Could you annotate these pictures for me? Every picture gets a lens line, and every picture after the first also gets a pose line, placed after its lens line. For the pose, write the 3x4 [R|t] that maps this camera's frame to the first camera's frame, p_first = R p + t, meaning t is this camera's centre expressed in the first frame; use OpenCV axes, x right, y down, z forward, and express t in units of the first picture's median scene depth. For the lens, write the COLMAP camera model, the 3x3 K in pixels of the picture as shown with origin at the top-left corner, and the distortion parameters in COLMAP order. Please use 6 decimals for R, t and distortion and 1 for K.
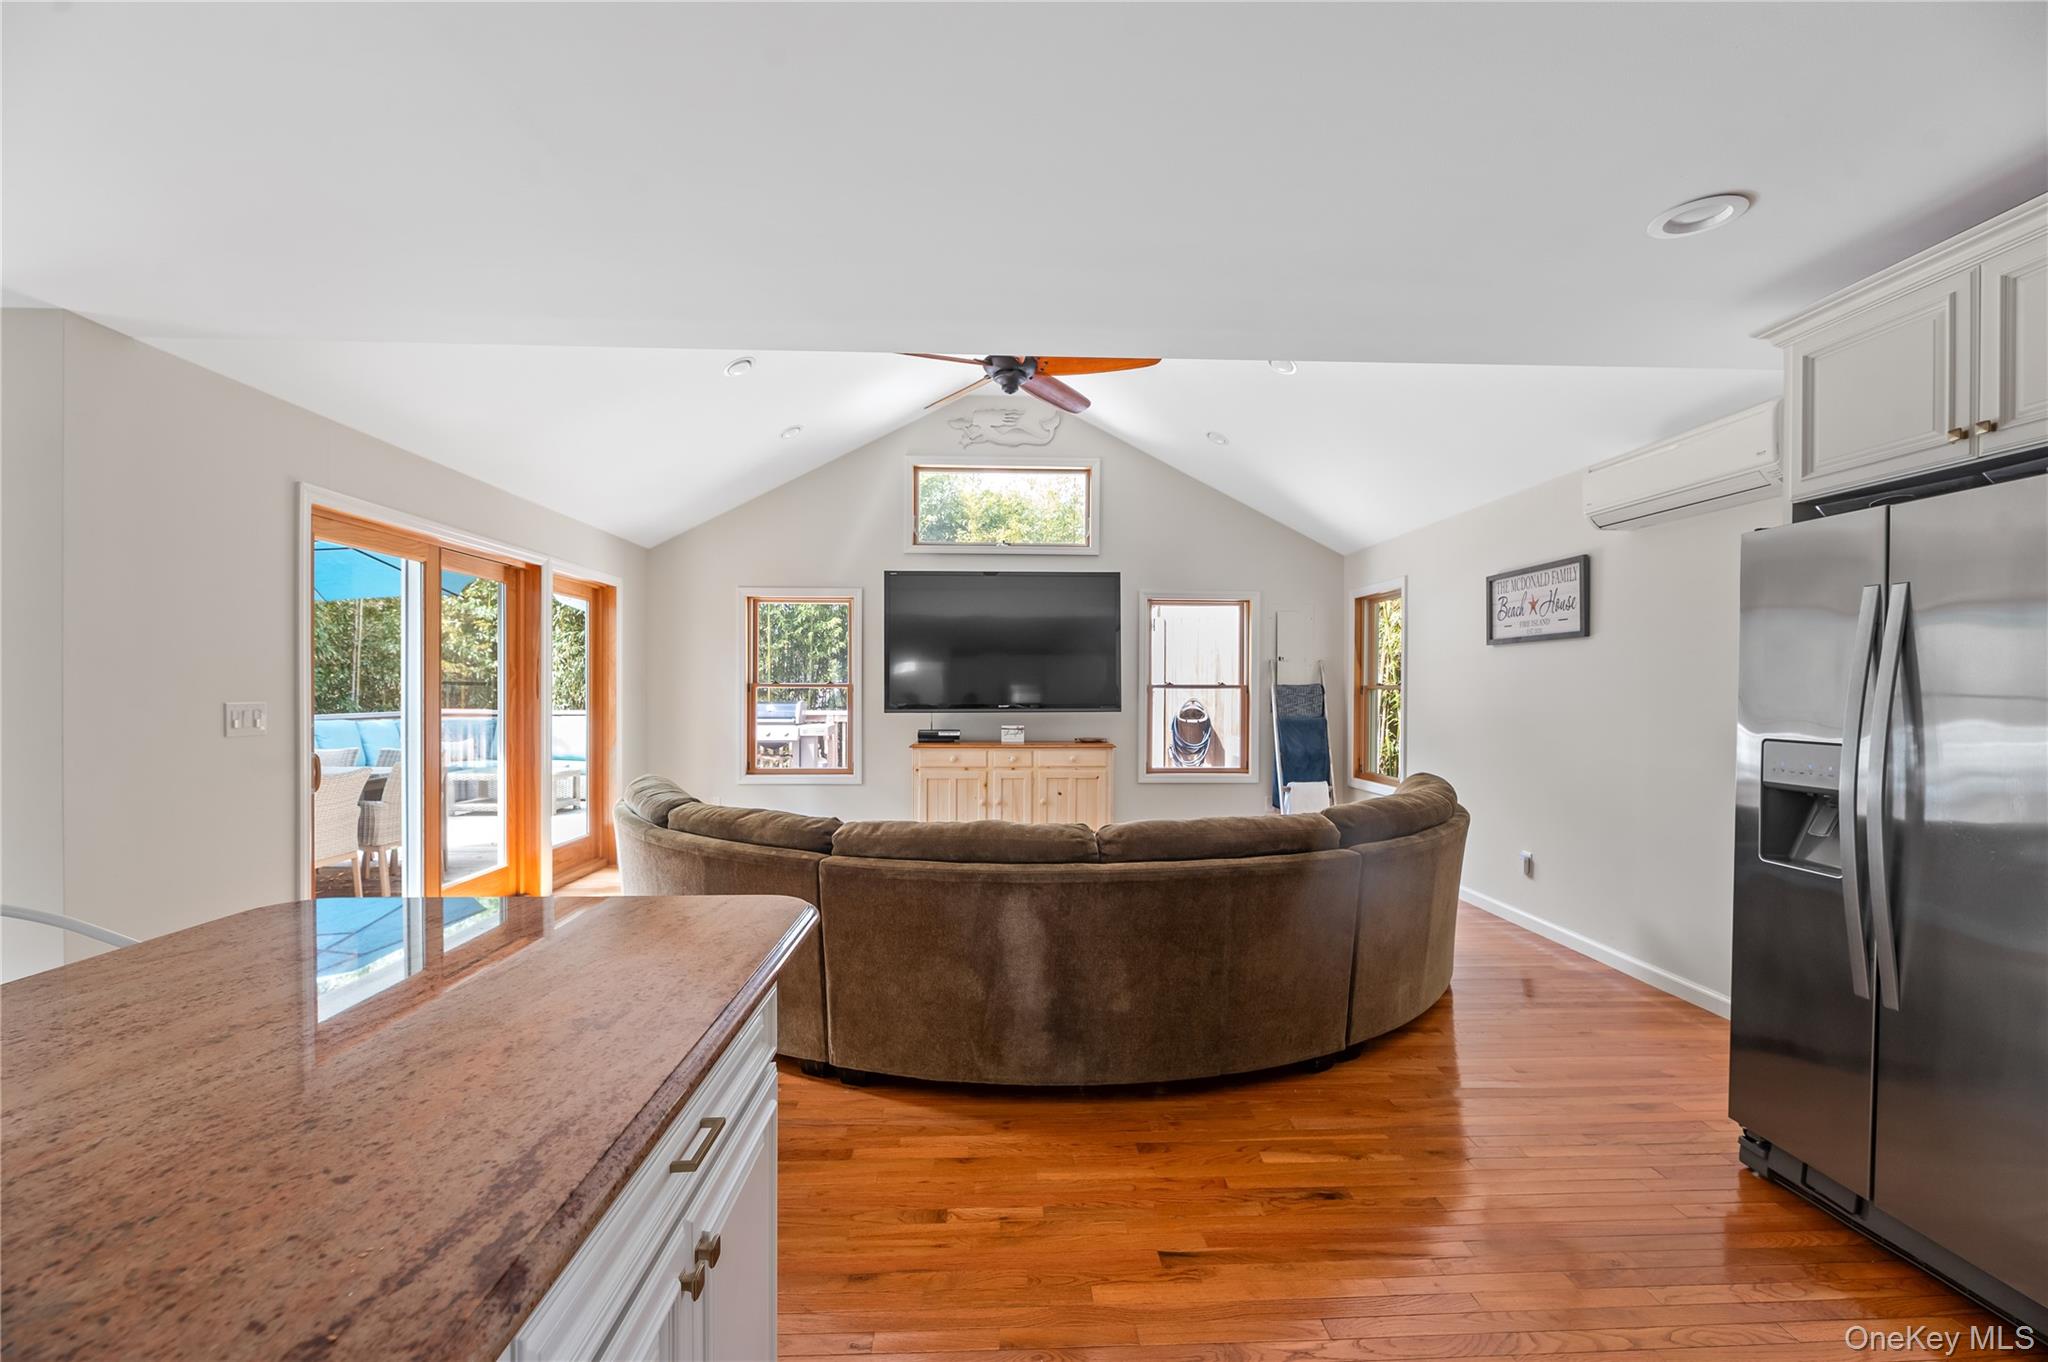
lens RADIAL K [[848.6, 0, 1052.7], [0, 848.6, 696.0], [0, 0, 1]] dist [-0.002473, -0.000345]
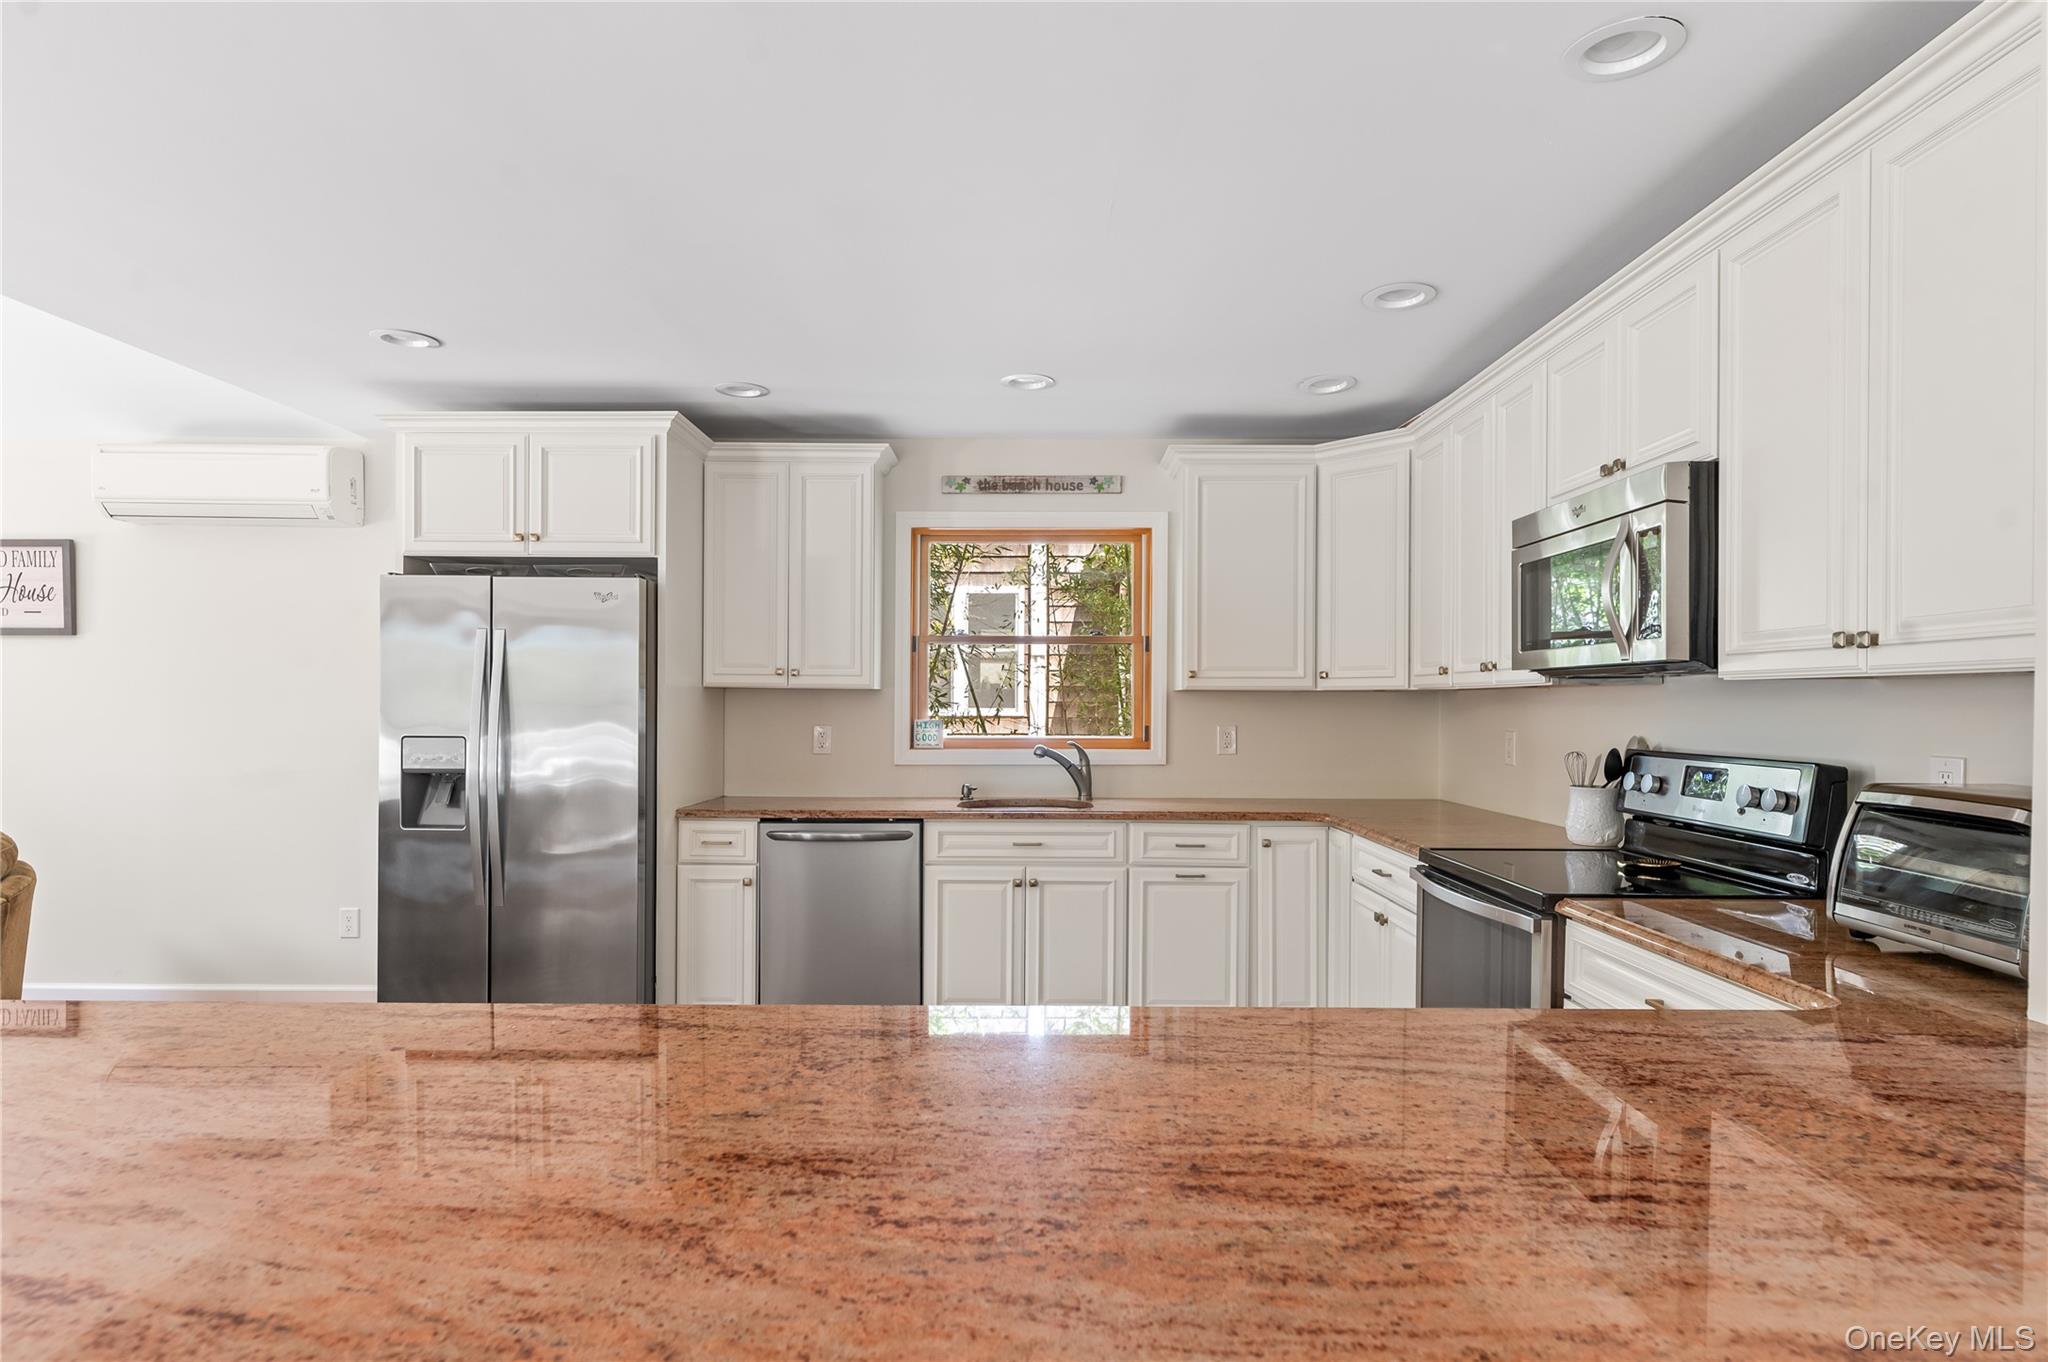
lens RADIAL K [[1120.2, 0, 1021.3], [0, 1120.2, 709.1], [0, 0, 1]] dist [-0.004805, -0.001242]
pose [[0.060970, -0.011232, 0.998076, -0.411245], [0.004209, 0.999931, 0.010996, -0.003007], [-0.998131, 0.003530, 0.061013, -0.026718]]
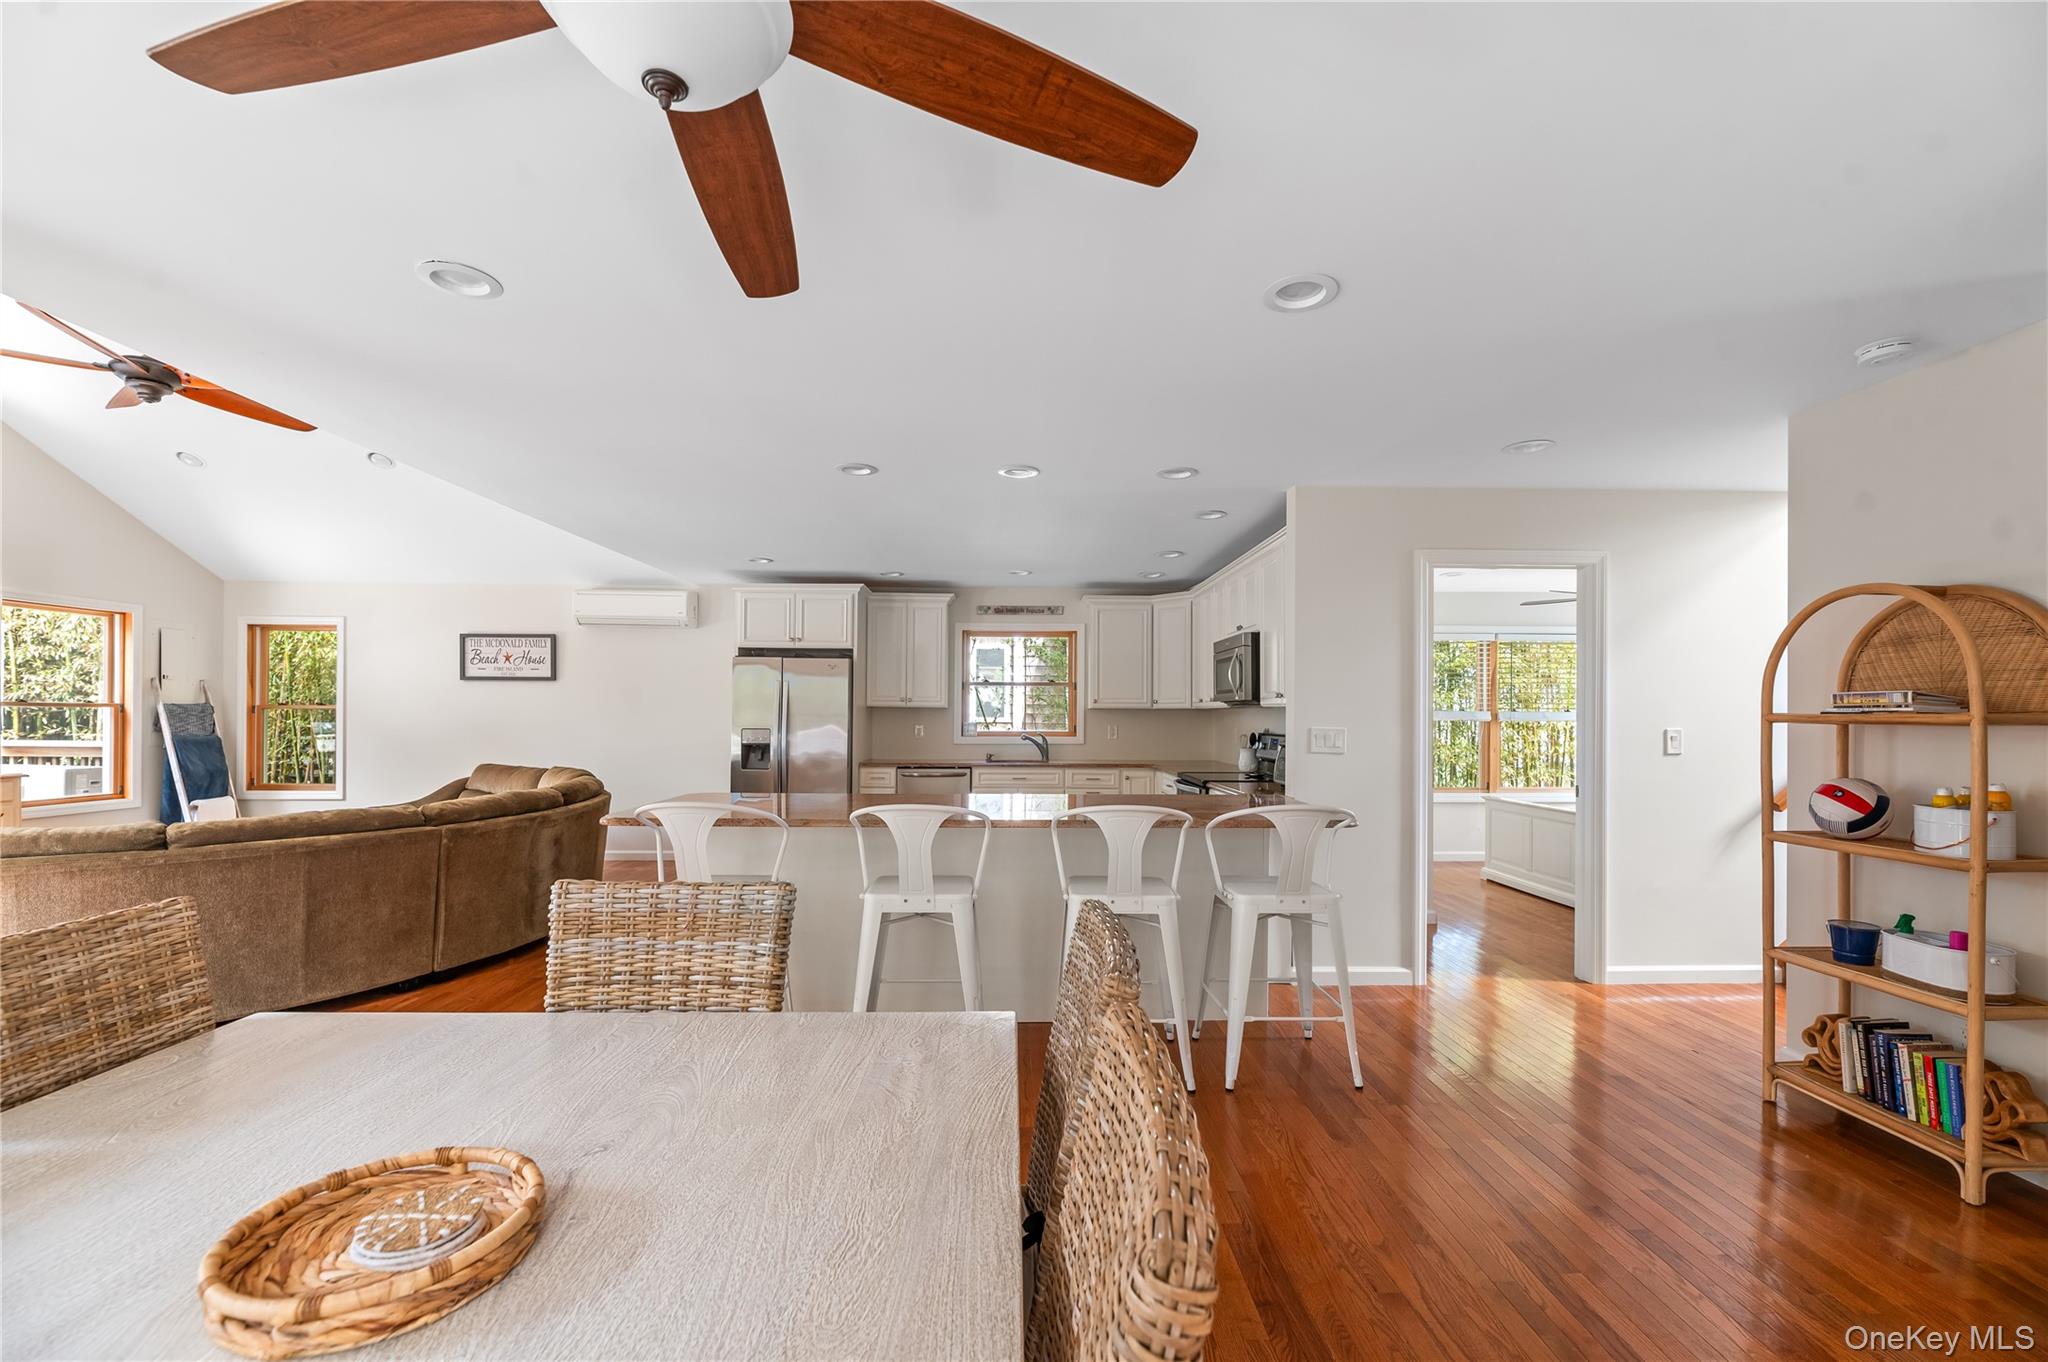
lens RADIAL K [[871.1, 0, 1023.9], [0, 871.1, 713.1], [0, 0, 1]] dist [-0.000438, -0.000074]
pose [[0.028988, -0.003755, 0.999573, -1.079070], [0.002245, 0.999991, 0.003692, -0.006144], [-0.999577, 0.002137, 0.028996, -0.029798]]
